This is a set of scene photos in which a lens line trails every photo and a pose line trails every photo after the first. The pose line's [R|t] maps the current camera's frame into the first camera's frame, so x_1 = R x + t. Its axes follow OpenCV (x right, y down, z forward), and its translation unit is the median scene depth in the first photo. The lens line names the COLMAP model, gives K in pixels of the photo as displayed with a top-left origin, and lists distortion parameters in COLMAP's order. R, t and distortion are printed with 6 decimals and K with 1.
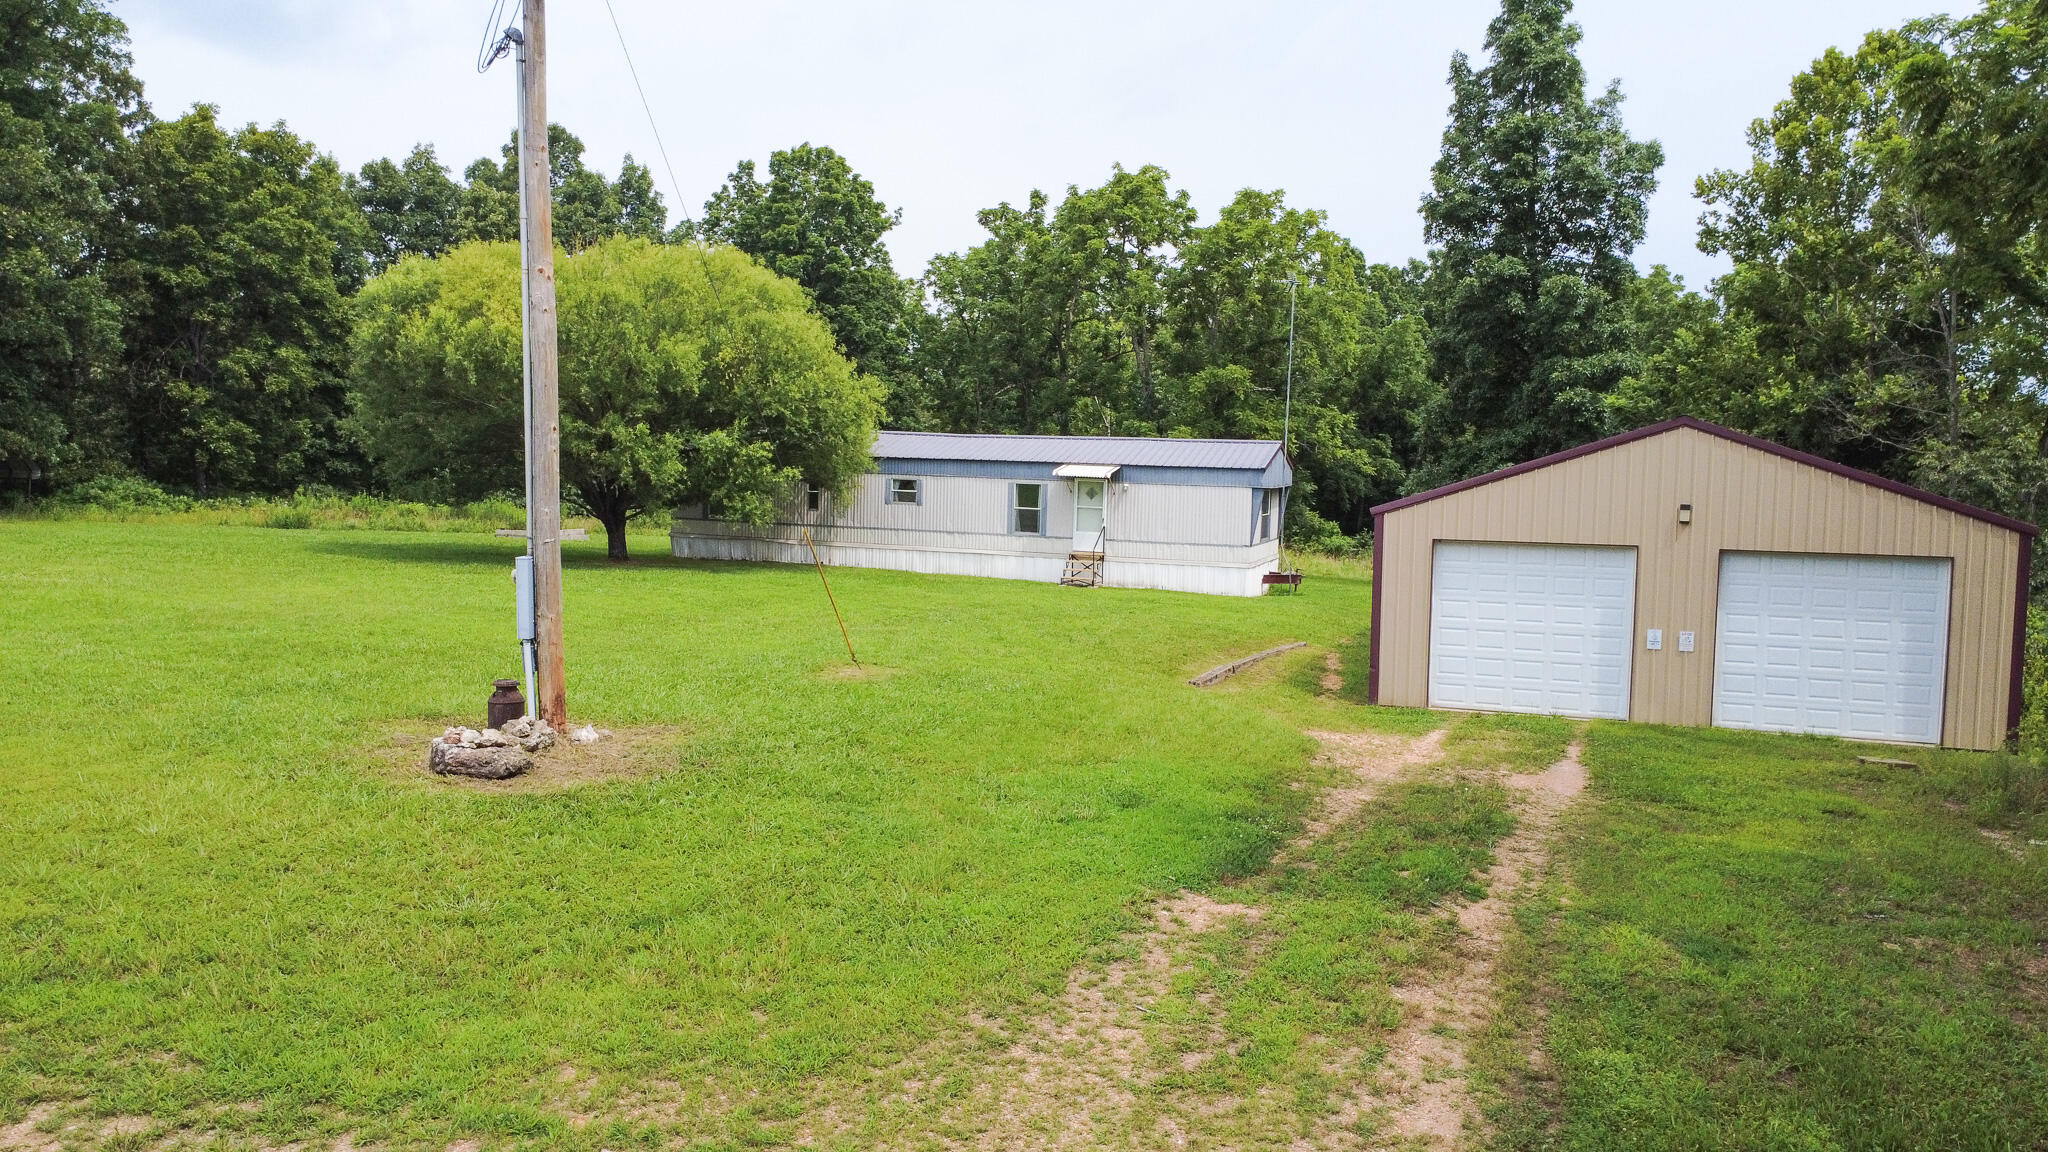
lens RADIAL K [[1528.5, 0, 1028.4], [0, 1528.5, 585.5], [0, 0, 1]] dist [0.001534, -0.001866]
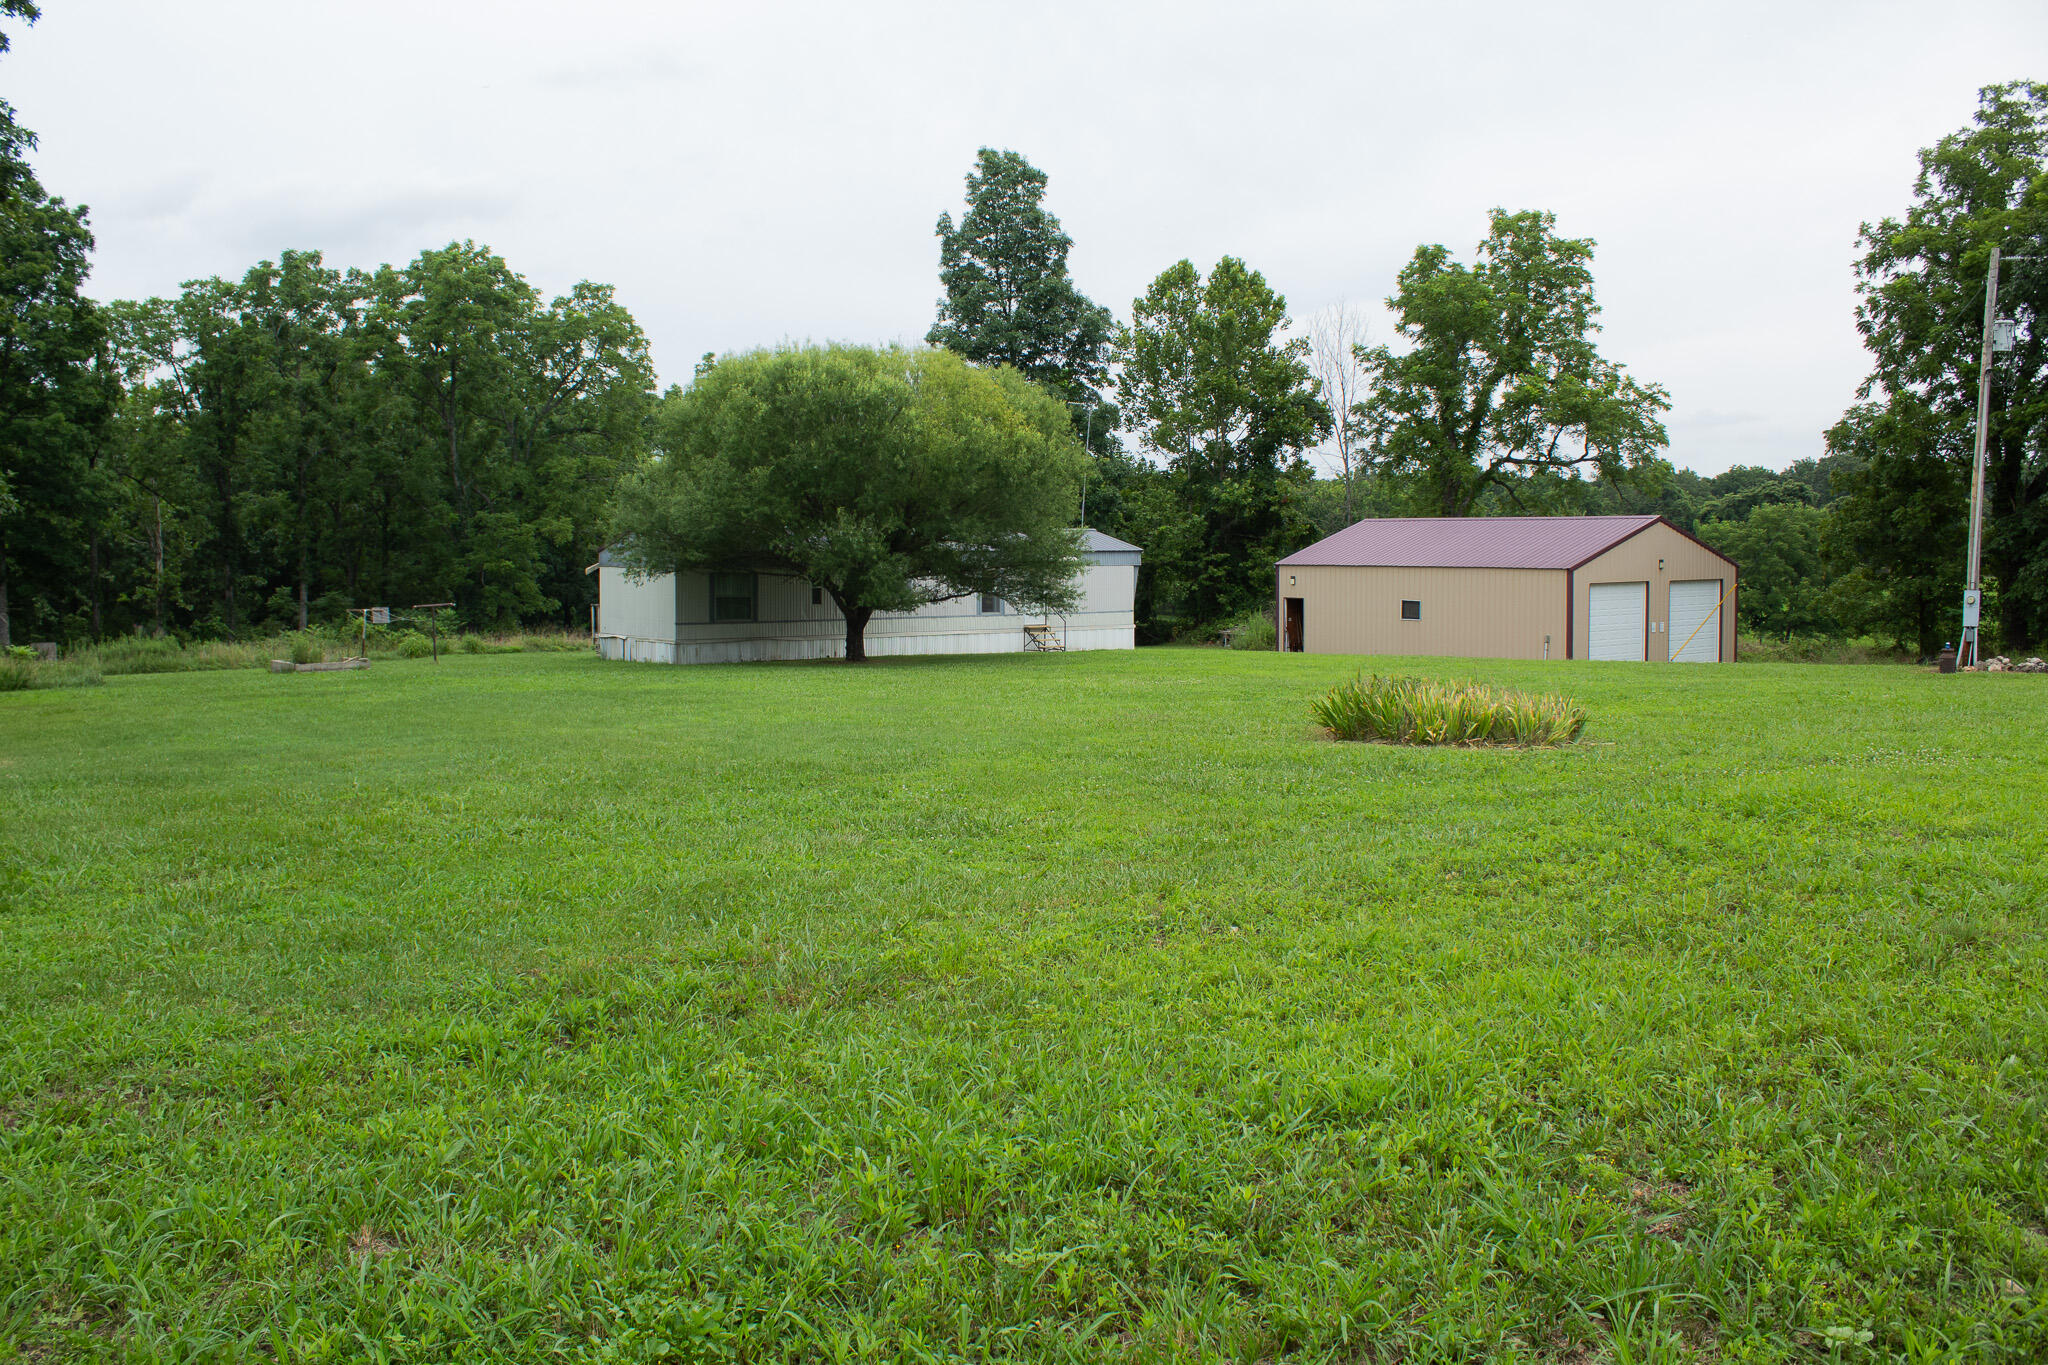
lens RADIAL K [[1715.6, 0, 1022.8], [0, 1715.6, 672.8], [0, 0, 1]] dist [-0.153787, 0.136766]
pose [[0.538600, -0.089563, 0.837788, -1.006764], [0.090537, 0.994729, 0.048135, -0.046288], [-0.837683, 0.049926, 0.543870, 0.260170]]
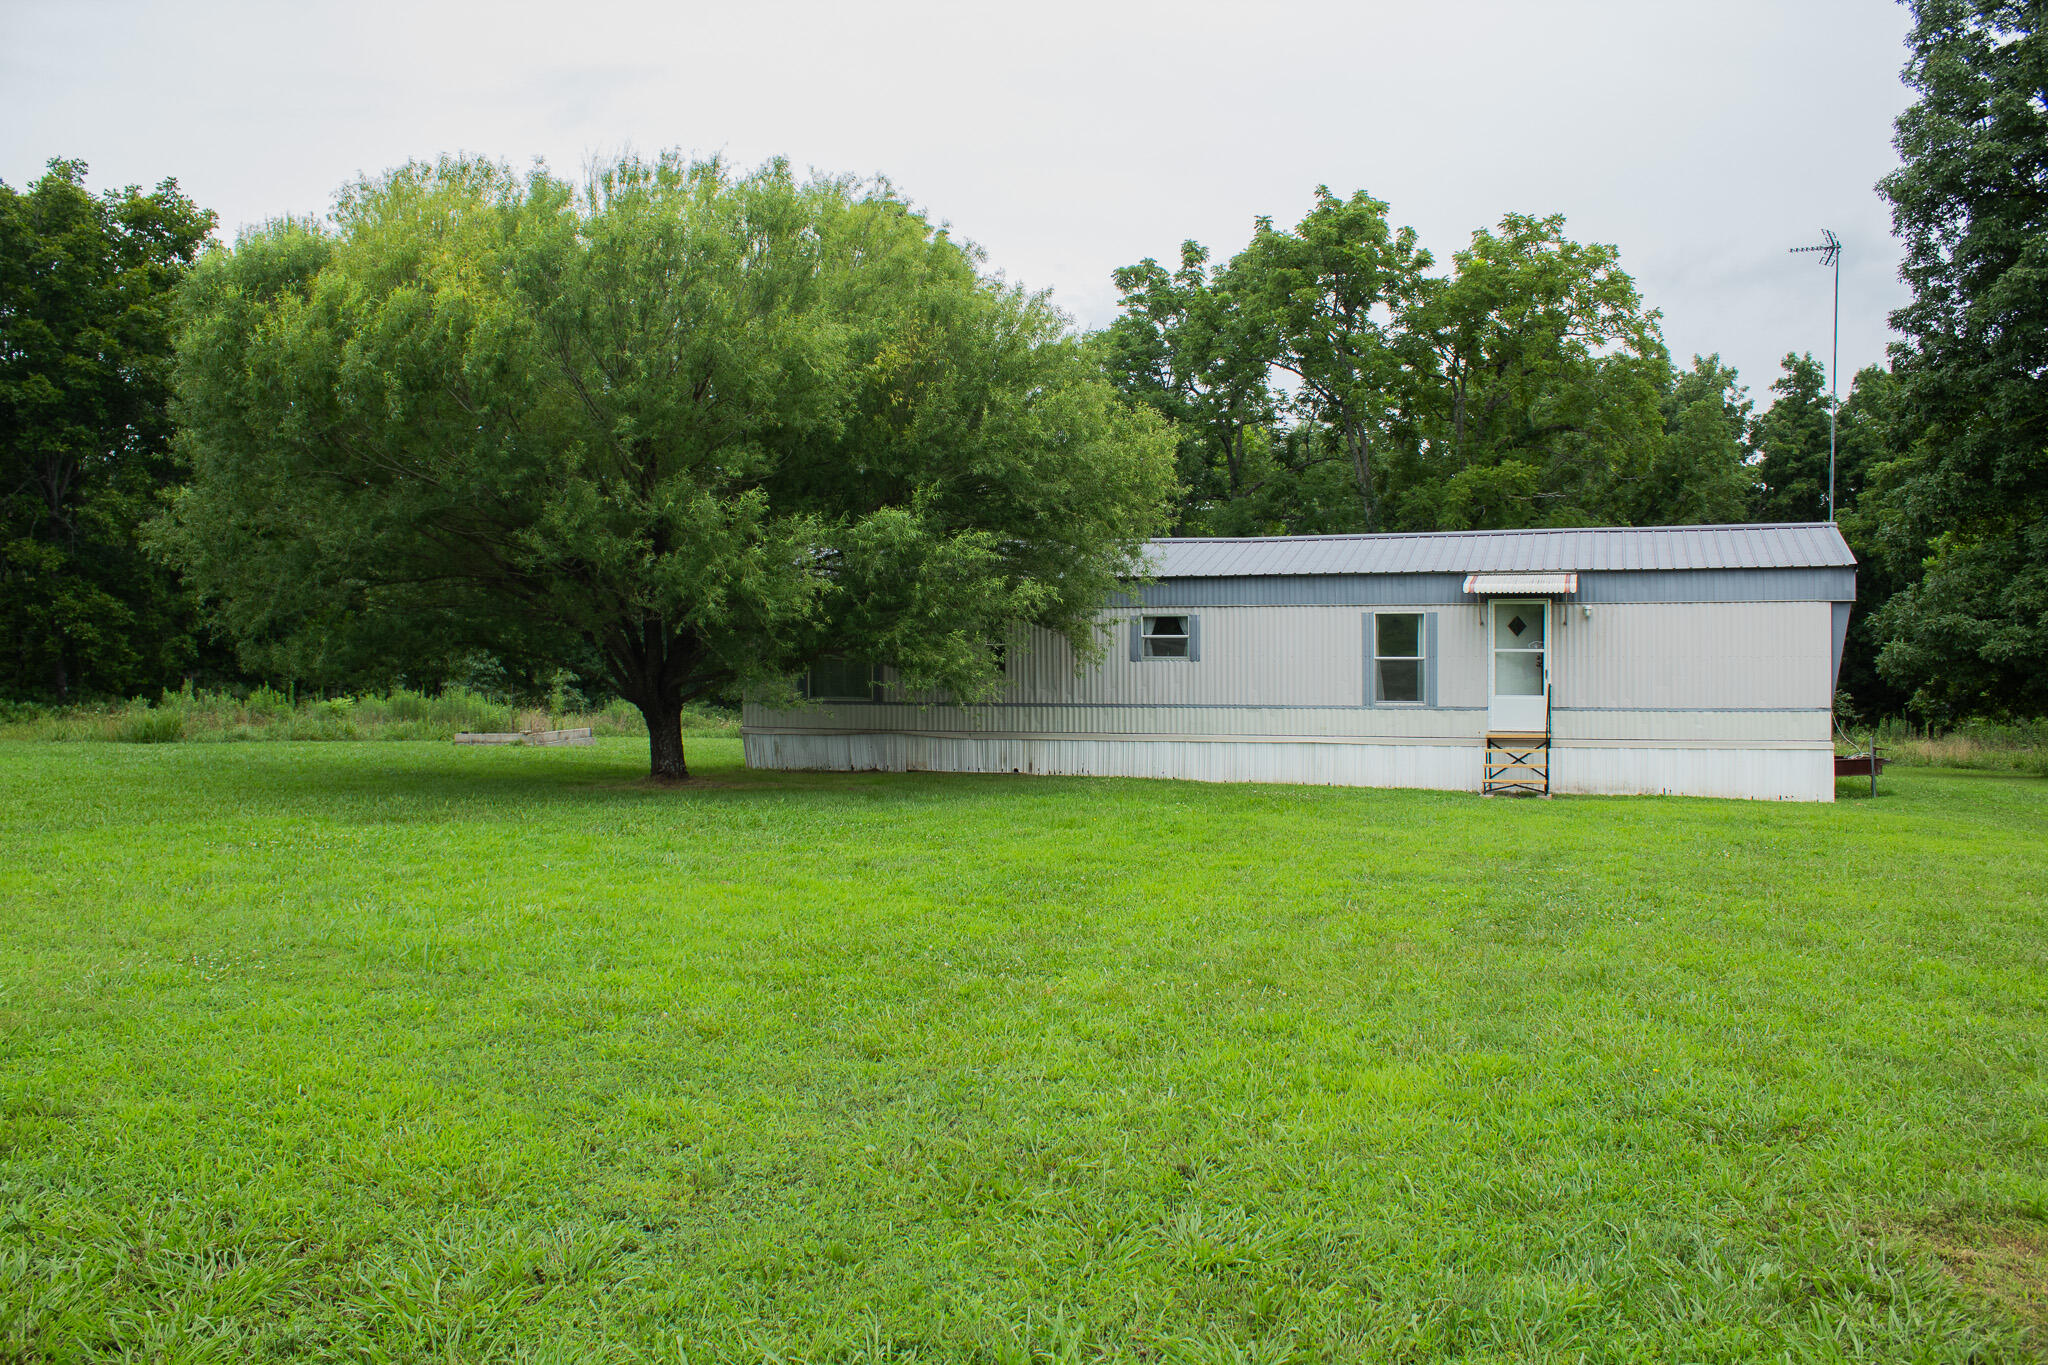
lens RADIAL K [[1731.0, 0, 1010.8], [0, 1731.0, 673.6], [0, 0, 1]] dist [-0.167652, 0.151180]
pose [[0.999001, -0.037192, -0.024763, -0.117771], [0.035530, 0.997286, -0.064480, -0.009121], [0.027094, 0.063535, 0.997612, 0.352086]]
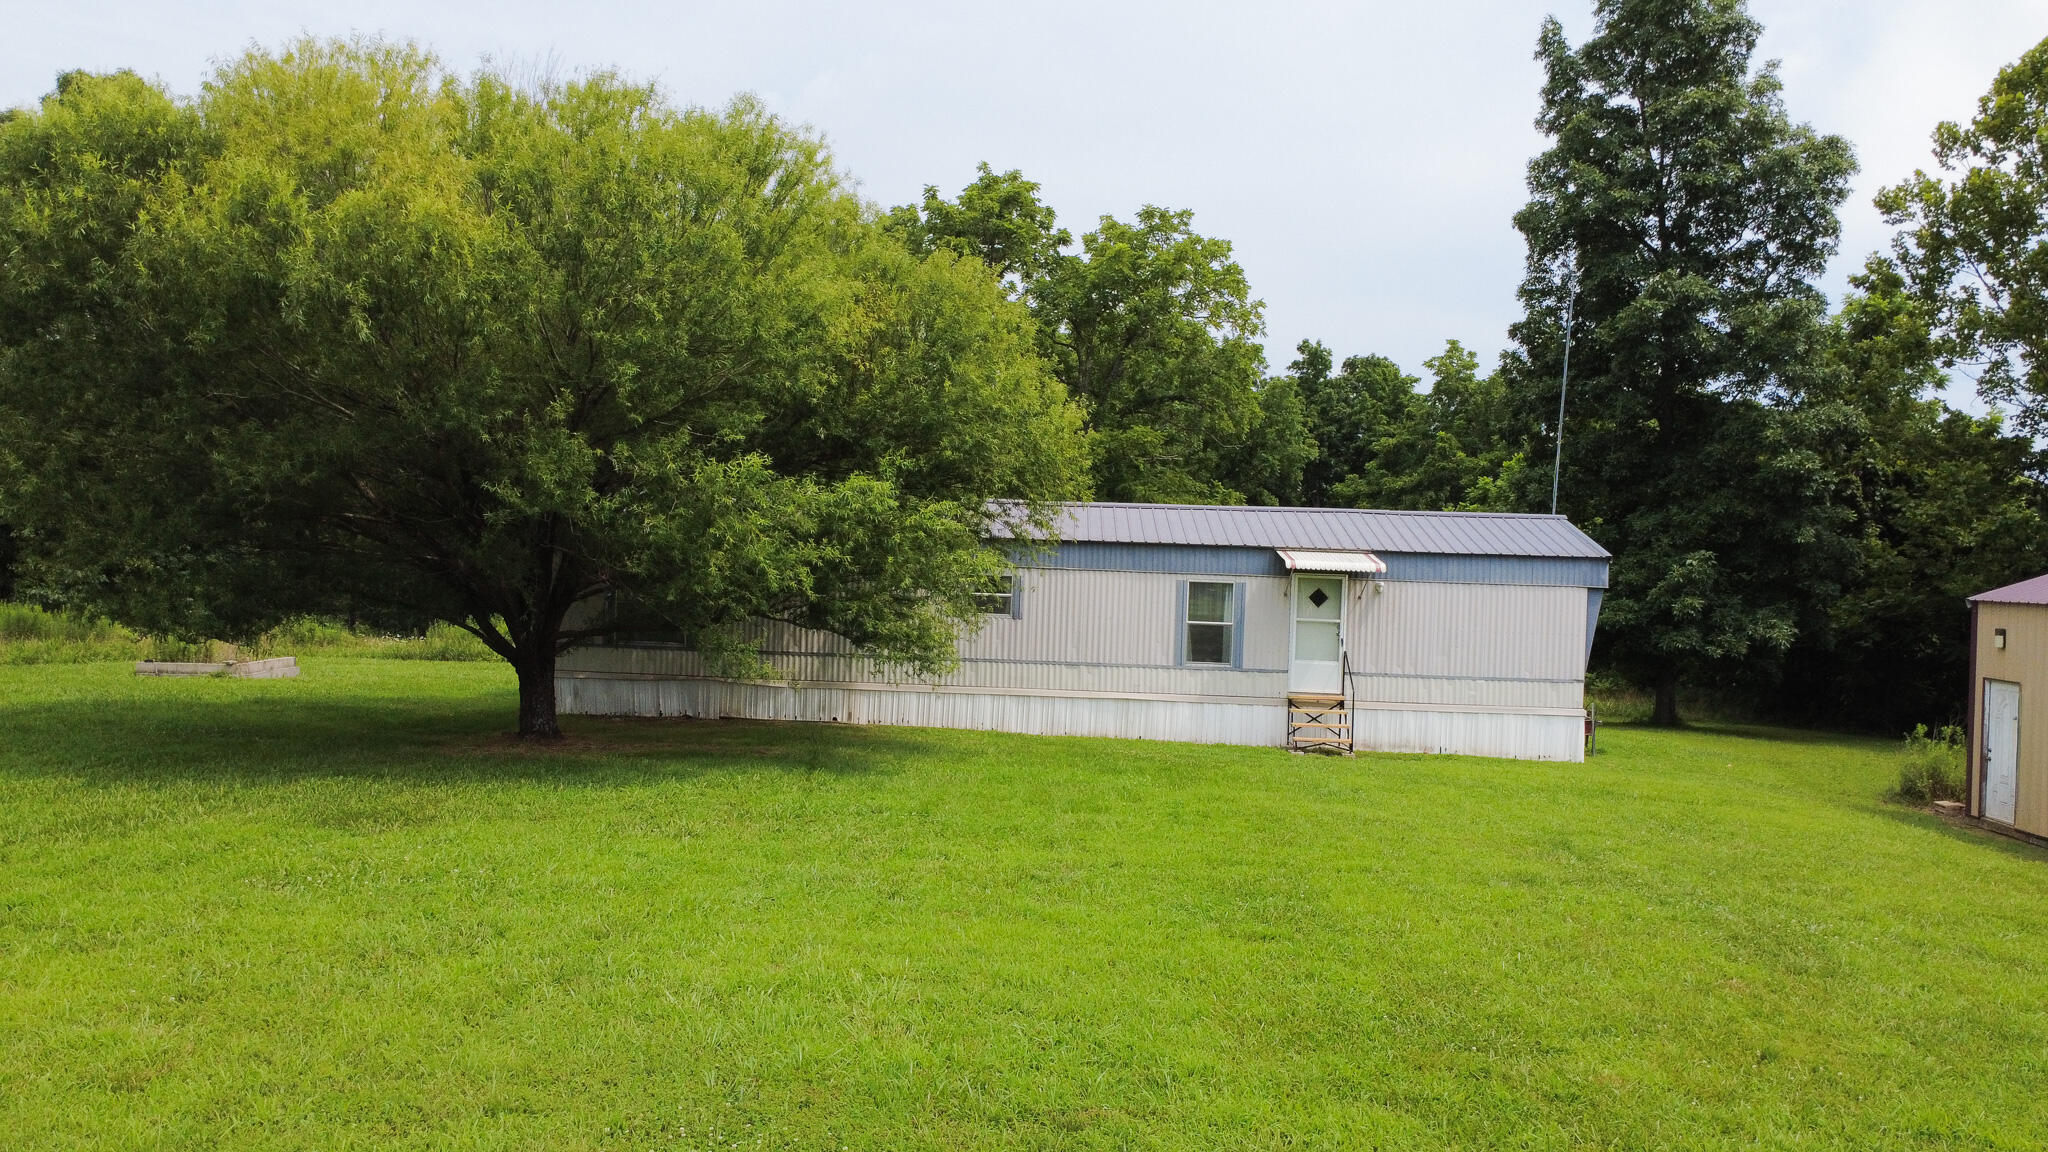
lens RADIAL K [[1535.5, 0, 1035.4], [0, 1535.5, 579.9], [0, 0, 1]] dist [0.011277, 0.002265]
pose [[0.956437, -0.003091, 0.291923, -0.227098], [0.020794, 0.998125, -0.057561, -0.031765], [-0.291197, 0.061124, 0.954708, 0.411169]]
